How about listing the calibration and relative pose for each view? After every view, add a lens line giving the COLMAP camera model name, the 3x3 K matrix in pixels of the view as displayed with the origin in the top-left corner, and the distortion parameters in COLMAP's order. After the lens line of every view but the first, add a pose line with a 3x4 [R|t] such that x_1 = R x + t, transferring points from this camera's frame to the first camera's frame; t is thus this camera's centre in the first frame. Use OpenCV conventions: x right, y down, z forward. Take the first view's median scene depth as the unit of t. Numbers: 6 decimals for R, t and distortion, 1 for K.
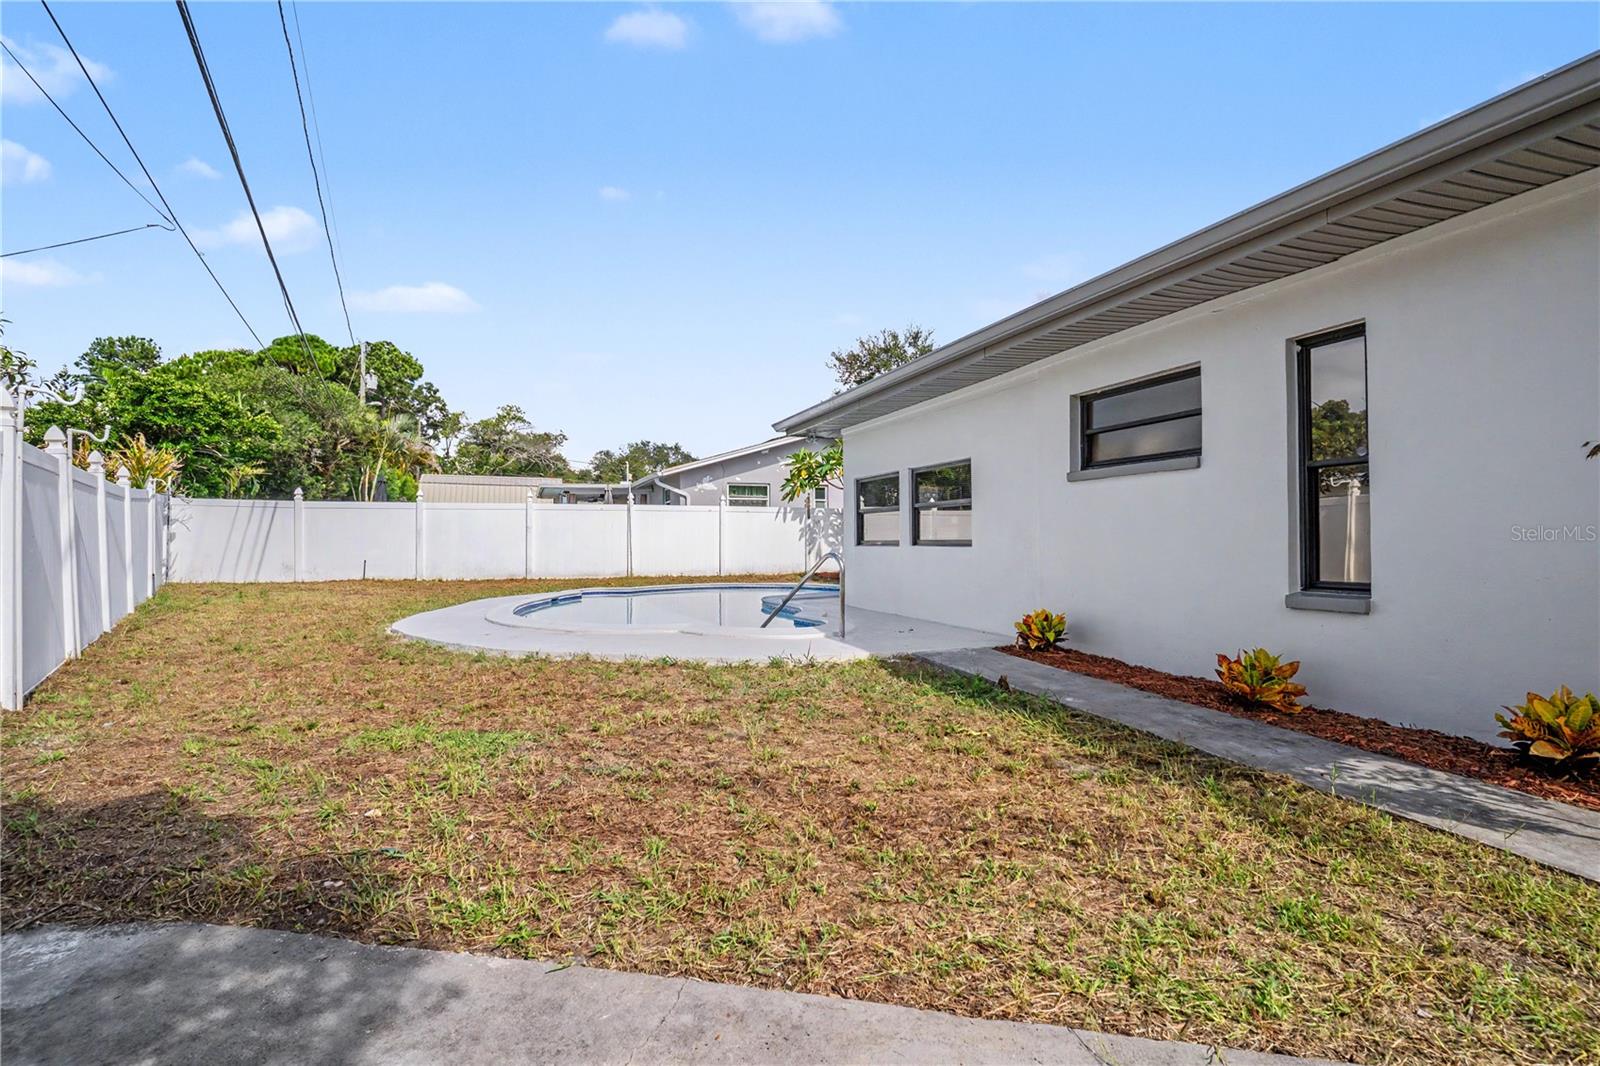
lens RADIAL K [[806.5, 0, 800.5], [0, 806.5, 537.0], [0, 0, 1]] dist [-0.005082, -0.000385]
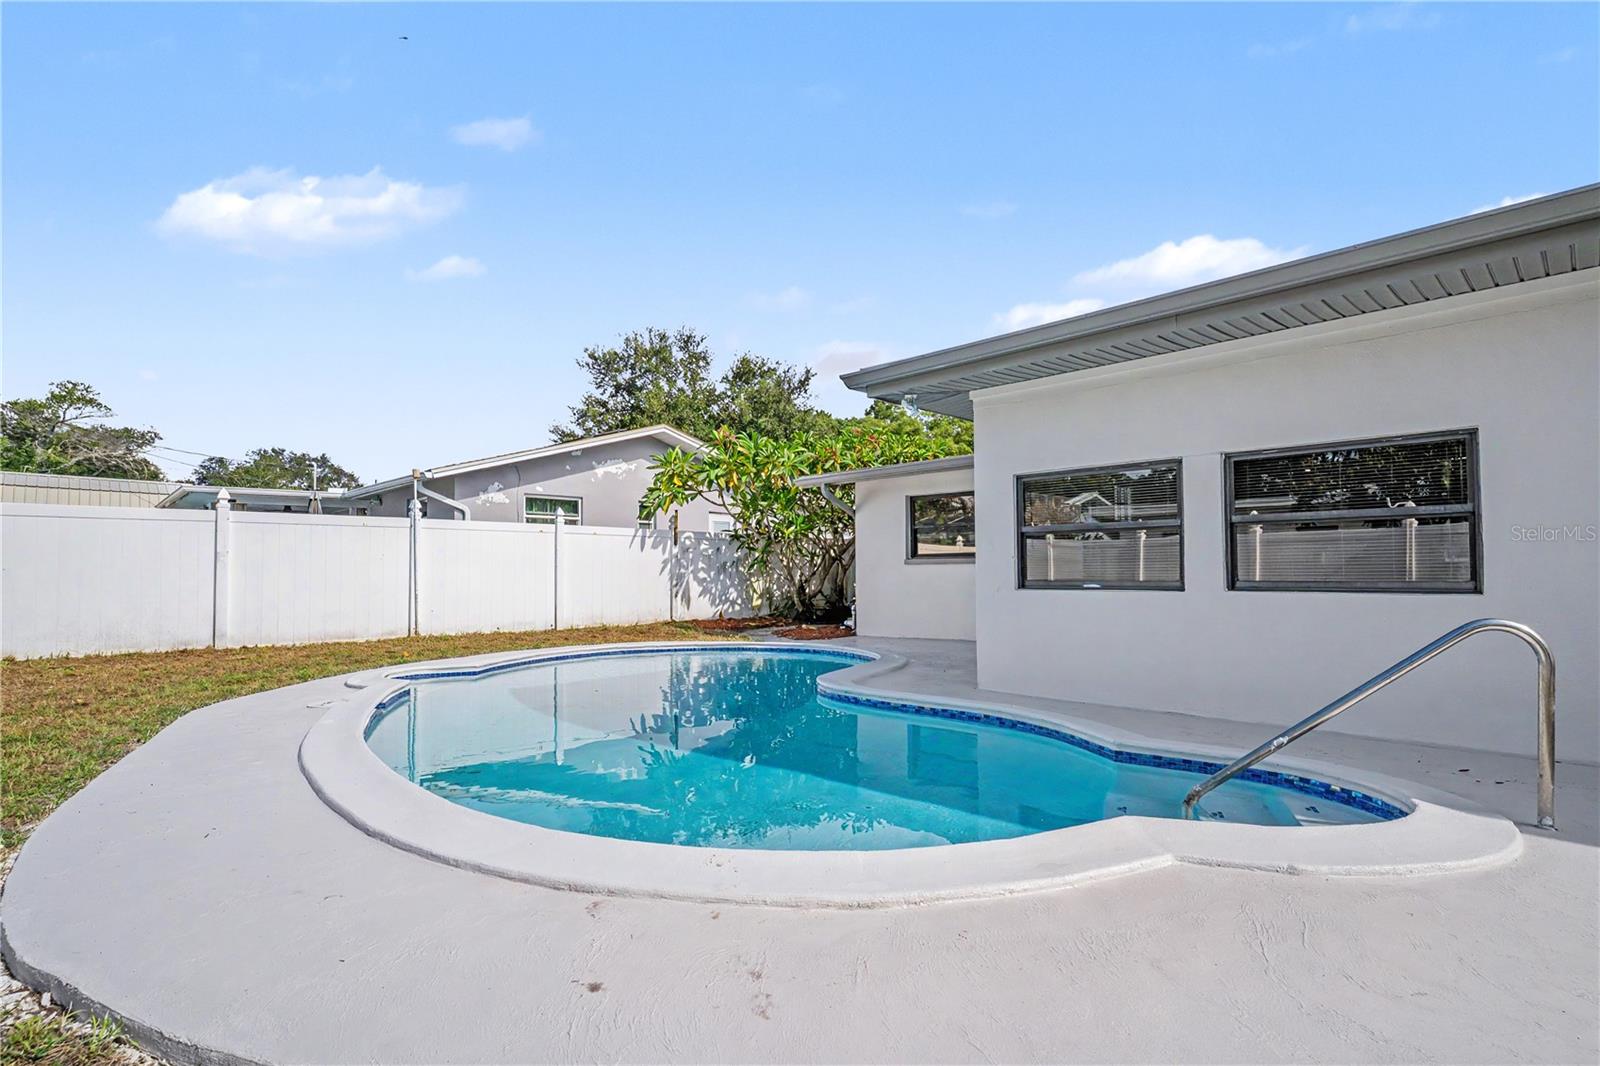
lens RADIAL K [[806.5, 0, 799.4], [0, 806.5, 539.7], [0, 0, 1]] dist [-0.005082, -0.000385]
pose [[0.913862, 0.016897, 0.405673, -0.145778], [-0.001602, 0.999276, -0.038013, -0.001058], [-0.406021, 0.034089, 0.913228, 0.250503]]
